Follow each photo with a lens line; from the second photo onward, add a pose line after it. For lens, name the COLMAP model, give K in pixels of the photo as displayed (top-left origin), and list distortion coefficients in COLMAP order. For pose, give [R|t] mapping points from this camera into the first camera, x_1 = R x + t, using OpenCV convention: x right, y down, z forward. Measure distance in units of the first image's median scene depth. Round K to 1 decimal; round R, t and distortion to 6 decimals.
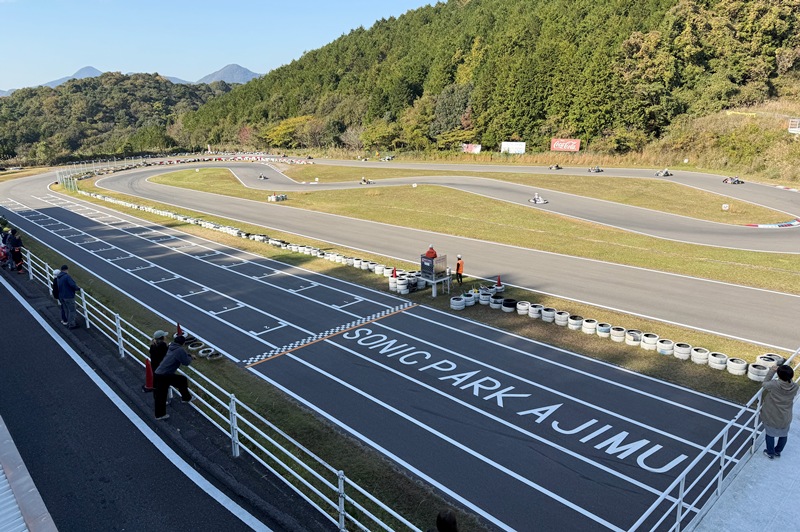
lens RADIAL K [[558.9, 0, 400.0], [0, 558.9, 266.0], [0, 0, 1]] dist [0.096974, -0.124765]
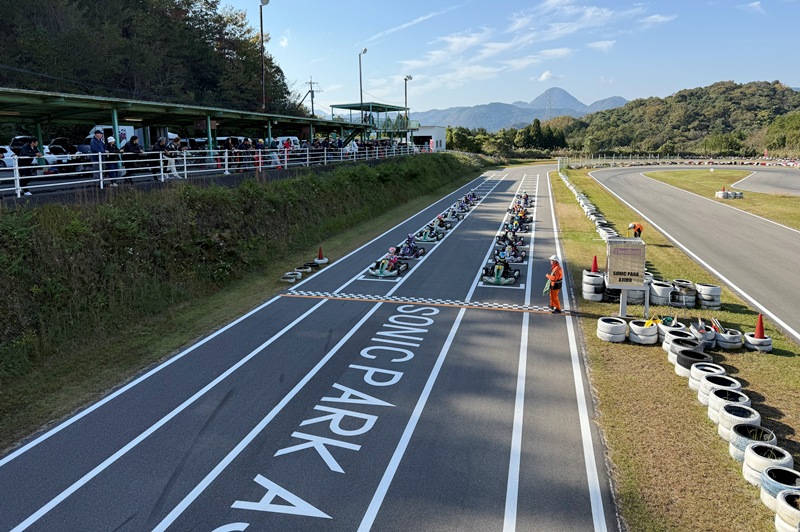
lens RADIAL K [[554.8, 0, 400.8], [0, 554.8, 252.6], [0, 0, 1]] dist [0.088606, -0.121871]
pose [[0.543770, 0.201741, -0.814626, 0.145804], [-0.240721, 0.967383, 0.078888, 0.000553], [0.803970, 0.153200, 0.574597, 0.179936]]
